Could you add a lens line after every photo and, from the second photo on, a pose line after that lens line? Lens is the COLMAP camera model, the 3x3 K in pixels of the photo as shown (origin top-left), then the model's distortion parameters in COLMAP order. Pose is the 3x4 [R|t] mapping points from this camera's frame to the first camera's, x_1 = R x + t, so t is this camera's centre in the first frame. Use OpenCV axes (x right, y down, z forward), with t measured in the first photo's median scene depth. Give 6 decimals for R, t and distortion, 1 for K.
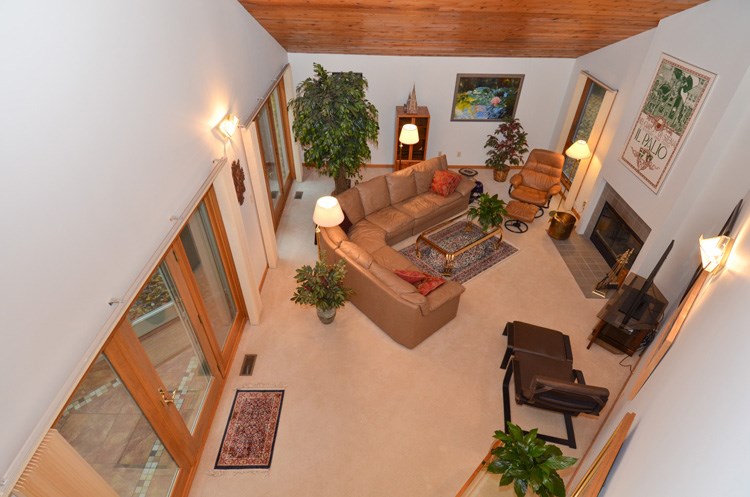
lens RADIAL K [[389.7, 0, 371.0], [0, 389.7, 247.4], [0, 0, 1]] dist [0.003154, -0.002993]
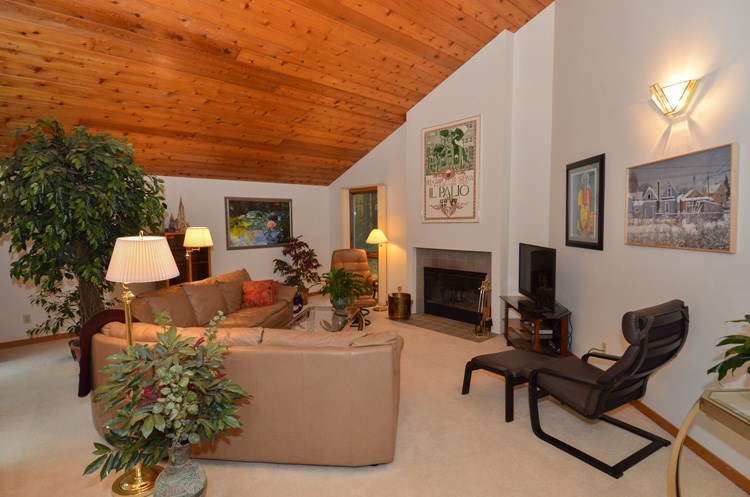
lens RADIAL K [[389.7, 0, 377.0], [0, 389.7, 246.7], [0, 0, 1]] dist [0.003154, -0.002993]
pose [[0.718111, -0.065928, 0.692799, -0.152653], [0.439134, 0.815217, -0.377601, 0.133787], [-0.539887, 0.575391, 0.614367, 0.333164]]
